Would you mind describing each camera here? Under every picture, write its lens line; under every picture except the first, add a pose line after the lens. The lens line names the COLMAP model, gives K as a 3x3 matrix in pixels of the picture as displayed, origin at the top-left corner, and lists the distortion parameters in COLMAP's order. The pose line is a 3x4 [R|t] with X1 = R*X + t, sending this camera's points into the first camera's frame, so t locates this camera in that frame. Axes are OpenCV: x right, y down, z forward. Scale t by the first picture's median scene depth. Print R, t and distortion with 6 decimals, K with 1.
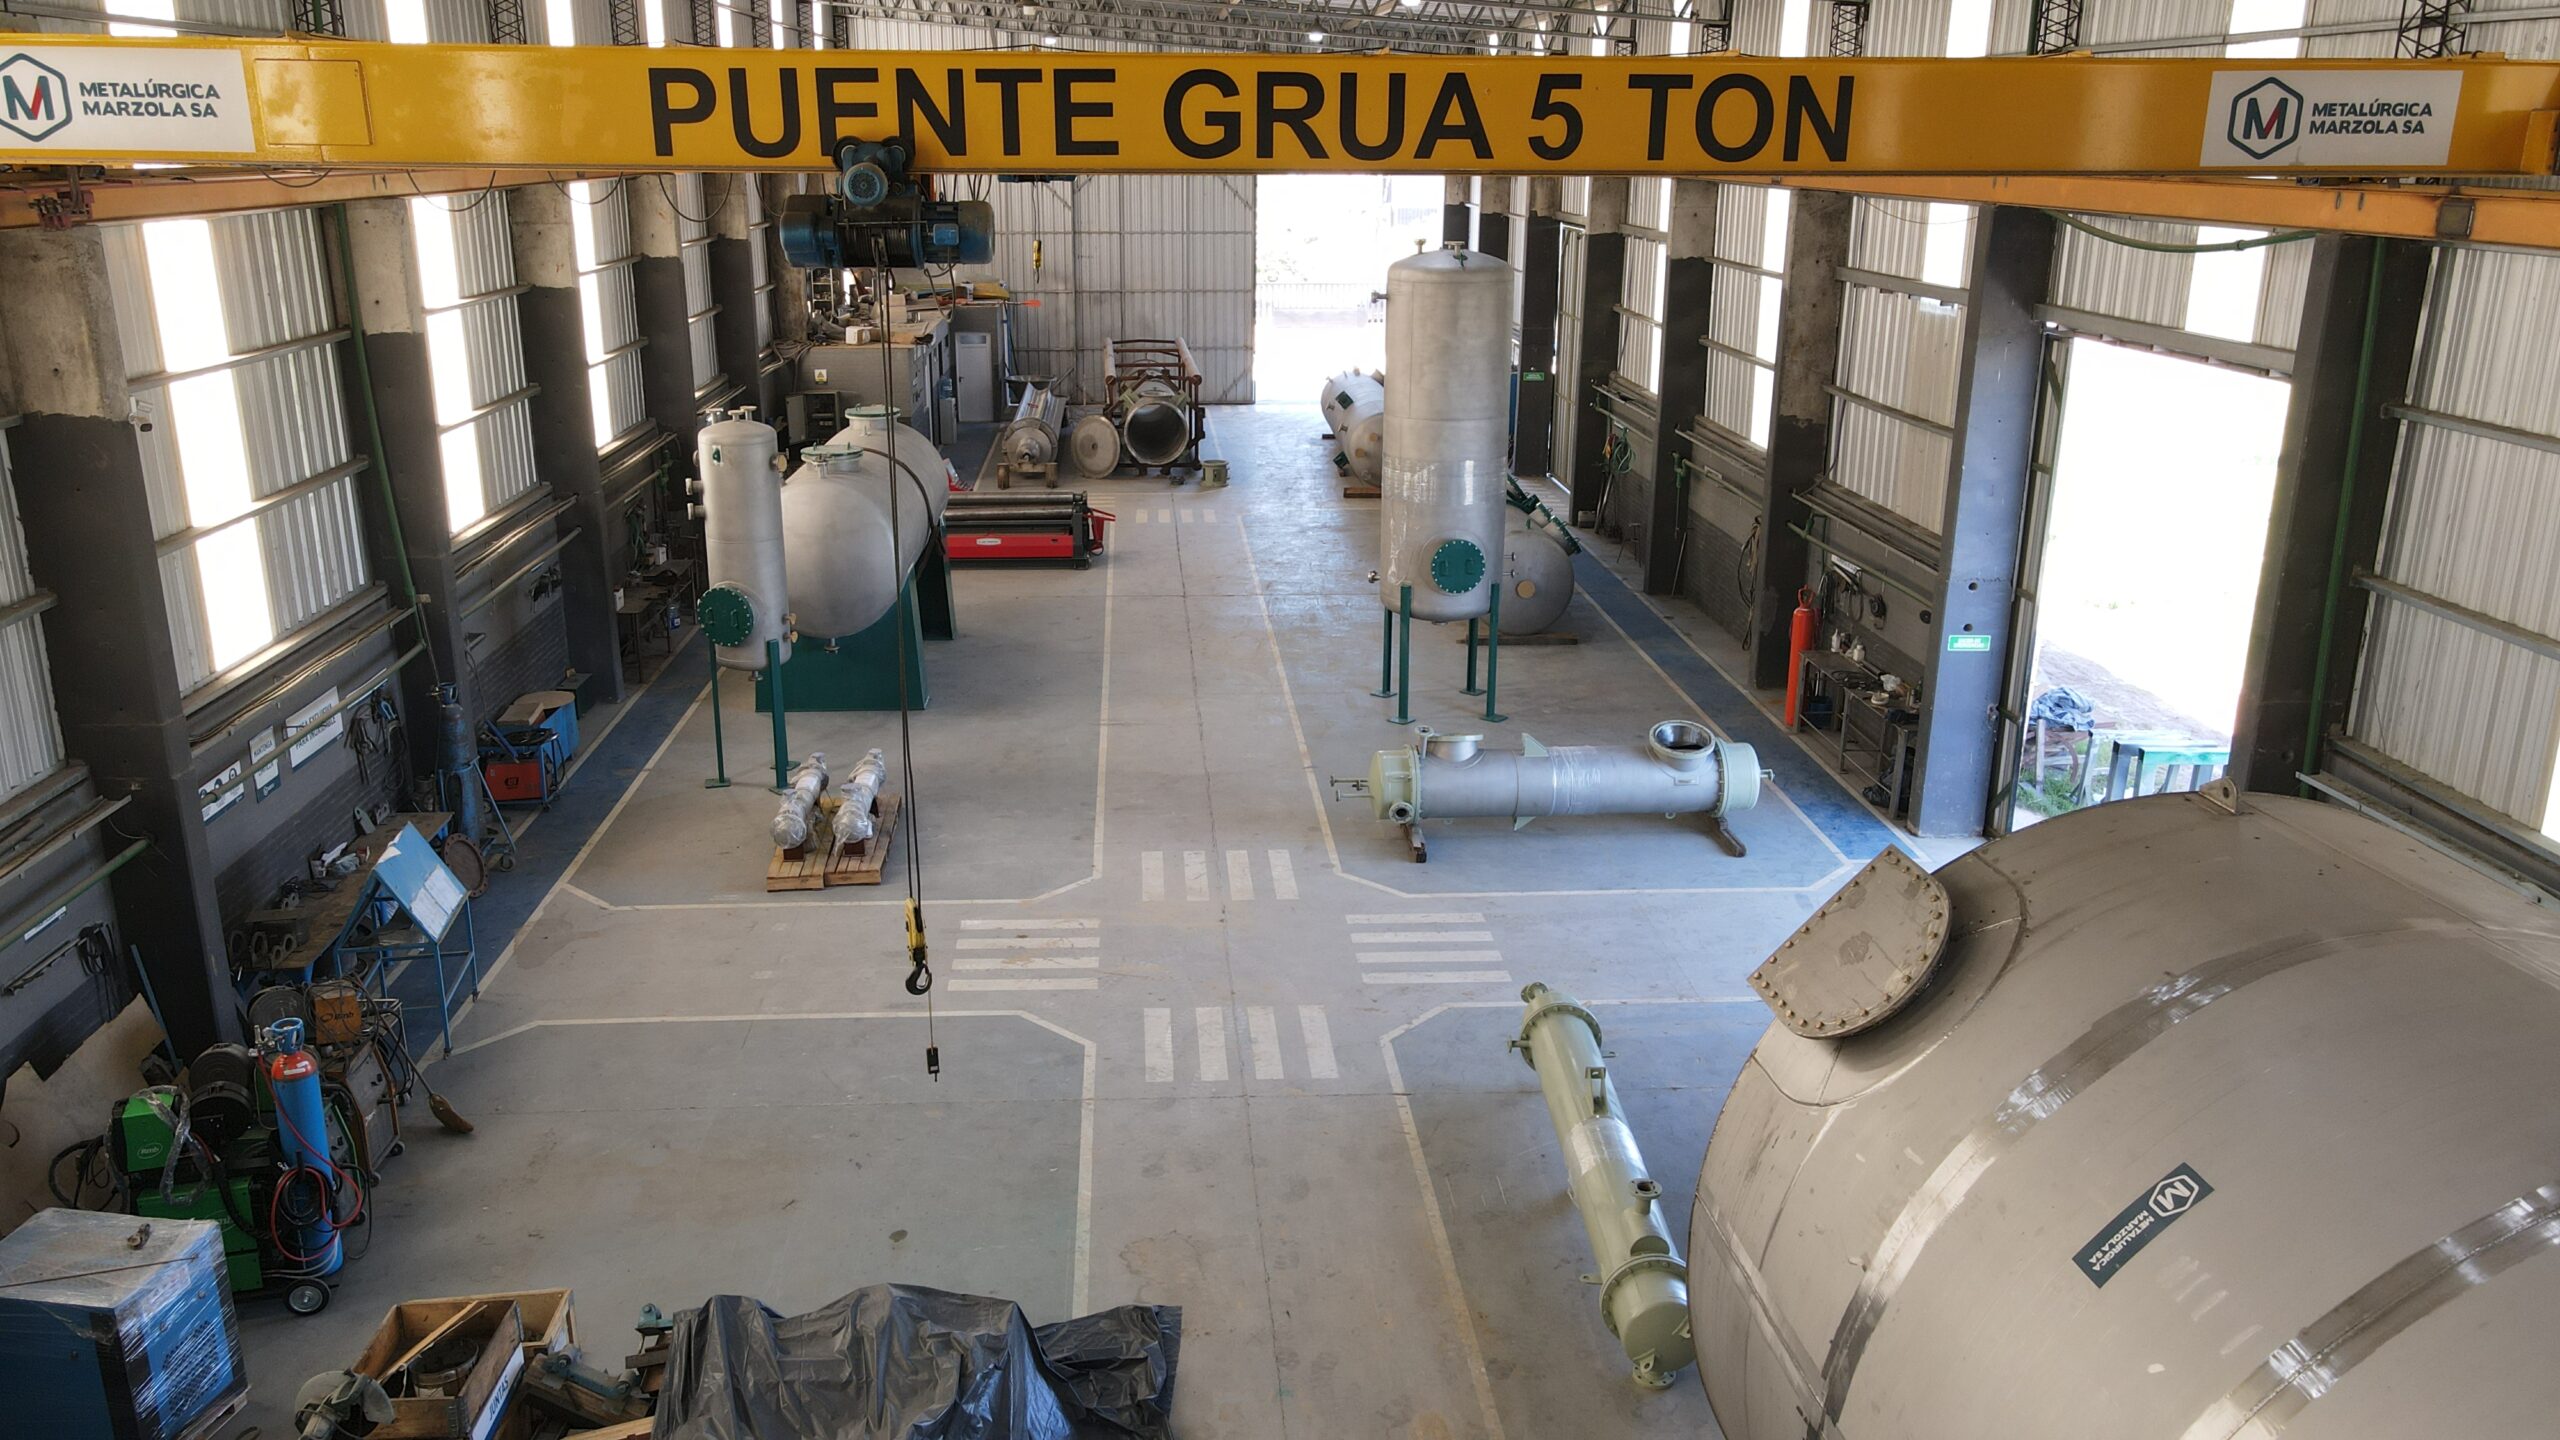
lens RADIAL K [[1910.9, 0, 1280.0], [0, 1910.9, 720.0], [0, 0, 1]] dist [0.002311, 0.001028]
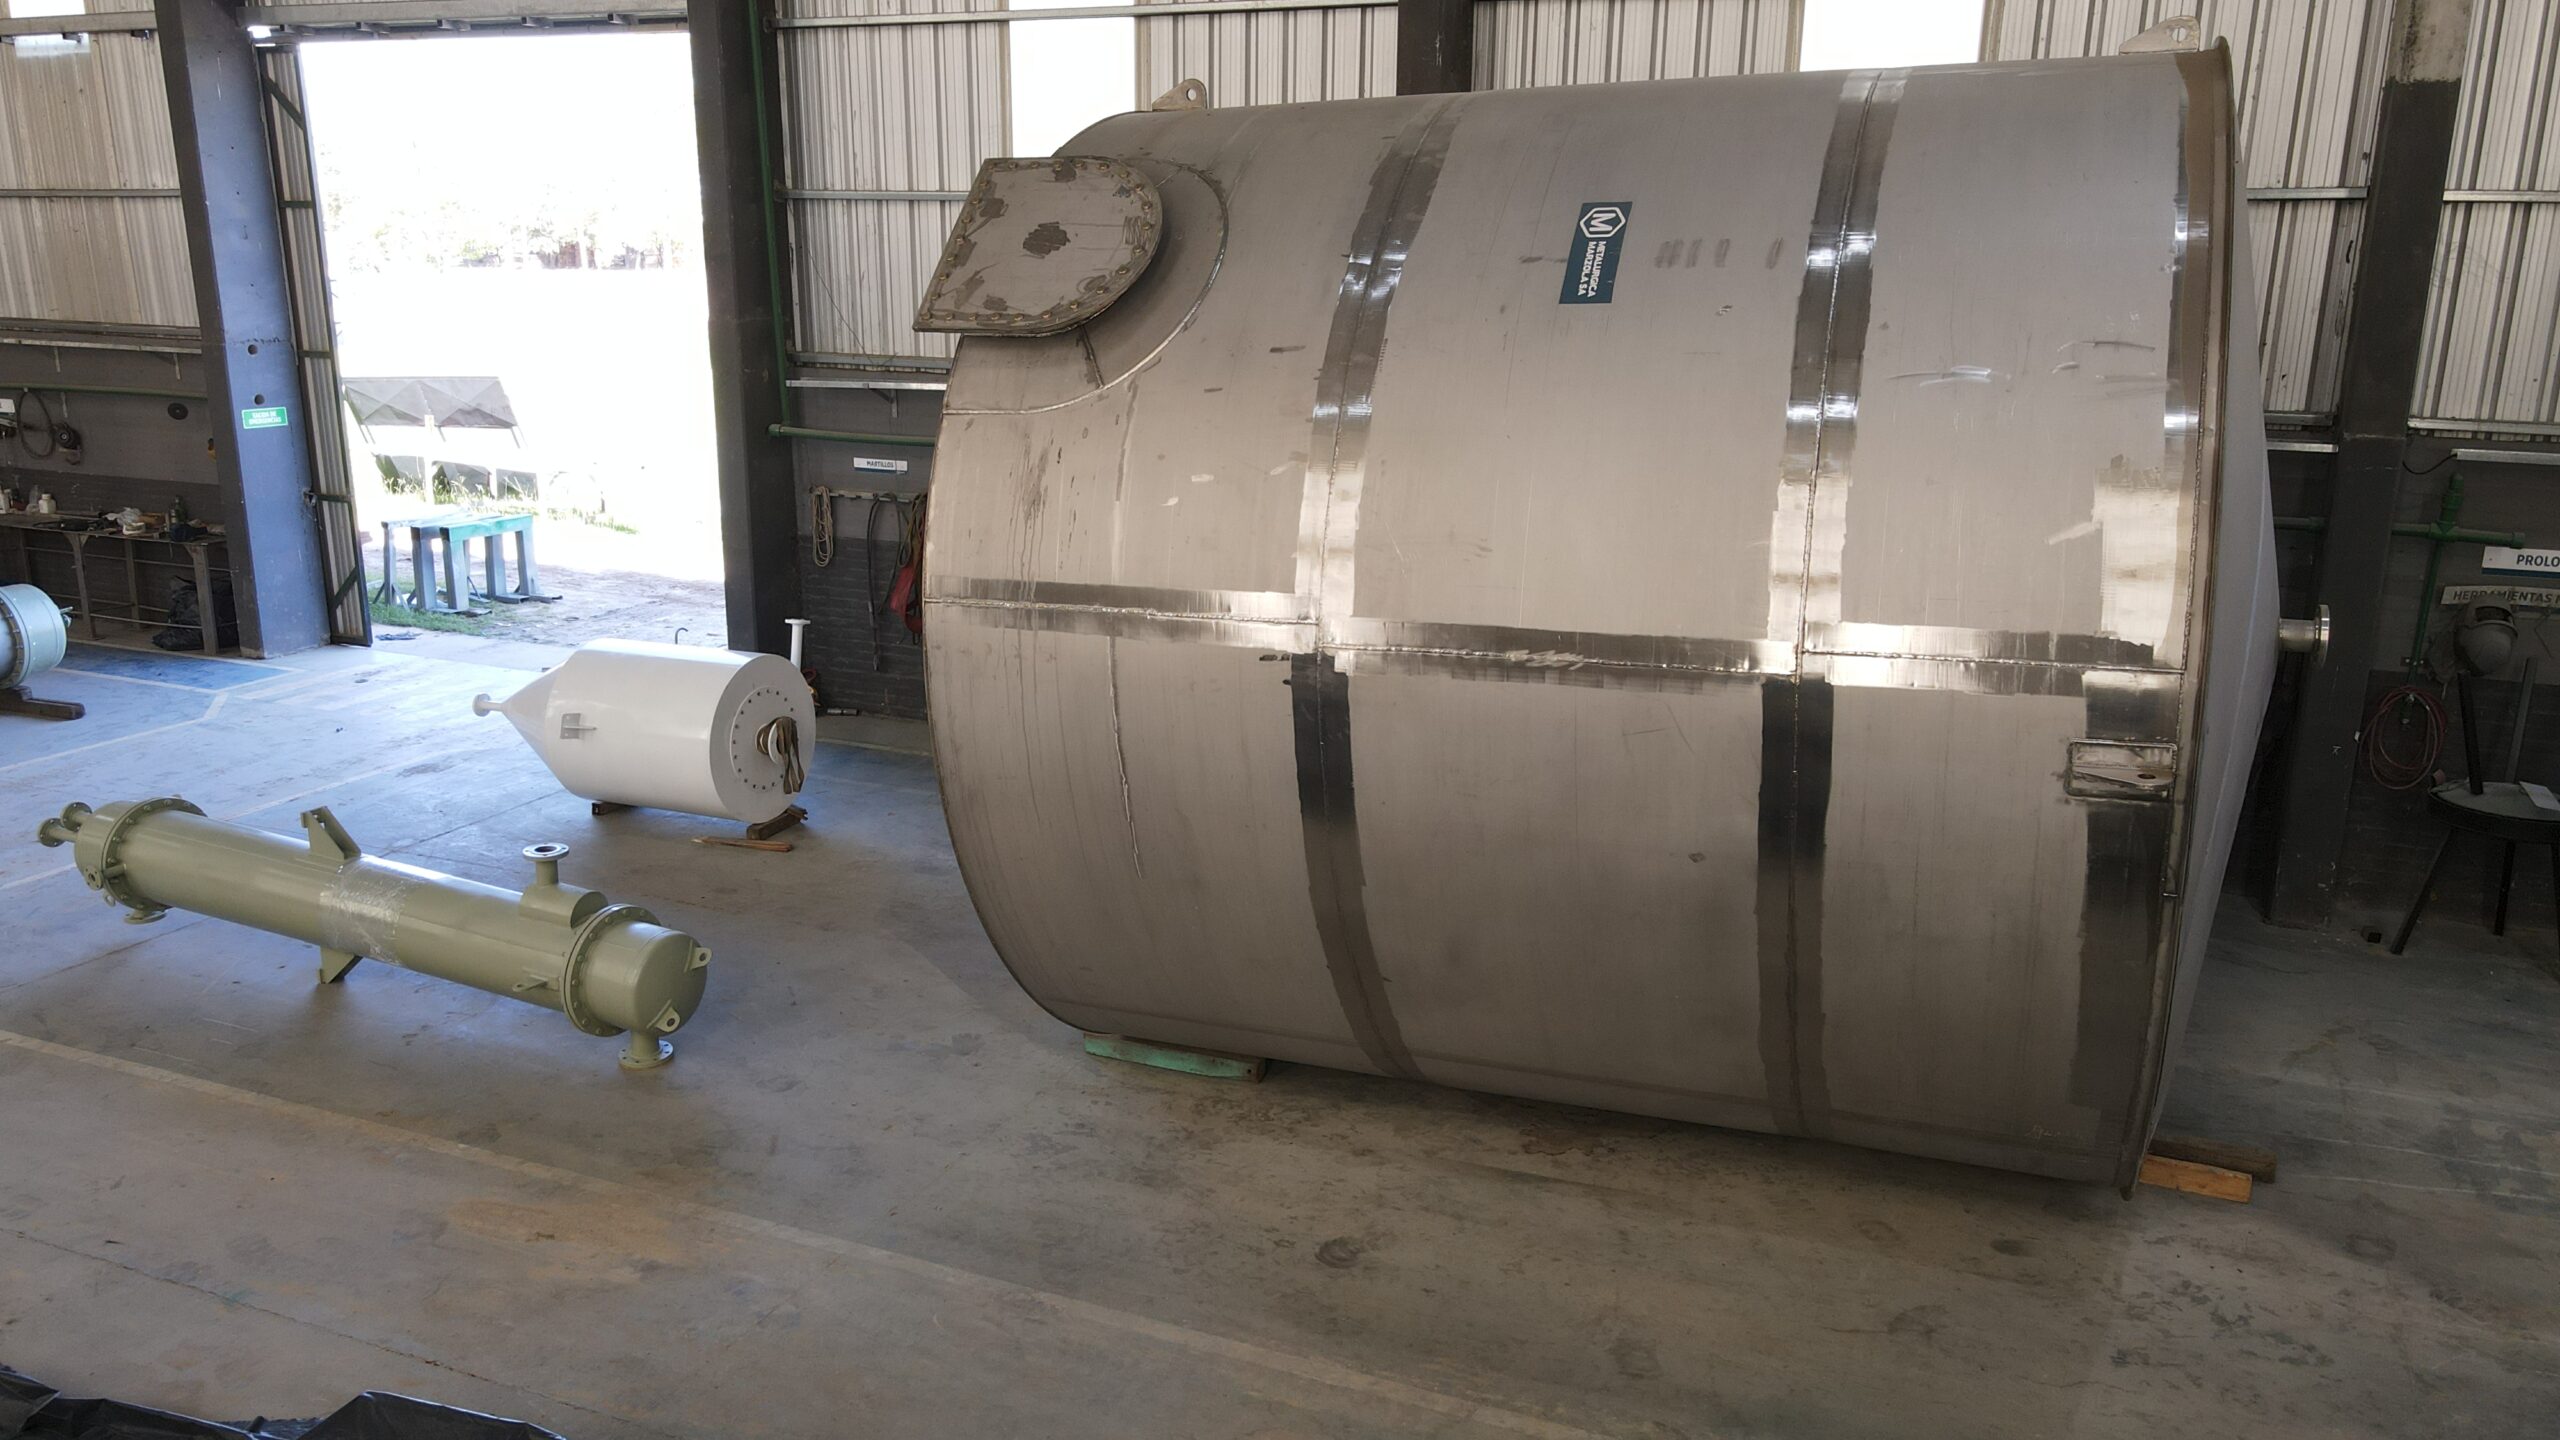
lens RADIAL K [[1858.0, 0, 1280.0], [0, 1858.0, 720.0], [0, 0, 1]] dist [-0.000961, 0.000107]
pose [[0.441196, -0.228942, 0.867716, -0.272684], [0.265047, 0.957020, 0.117740, 0.157282], [-0.857378, 0.178039, 0.482914, 0.314955]]
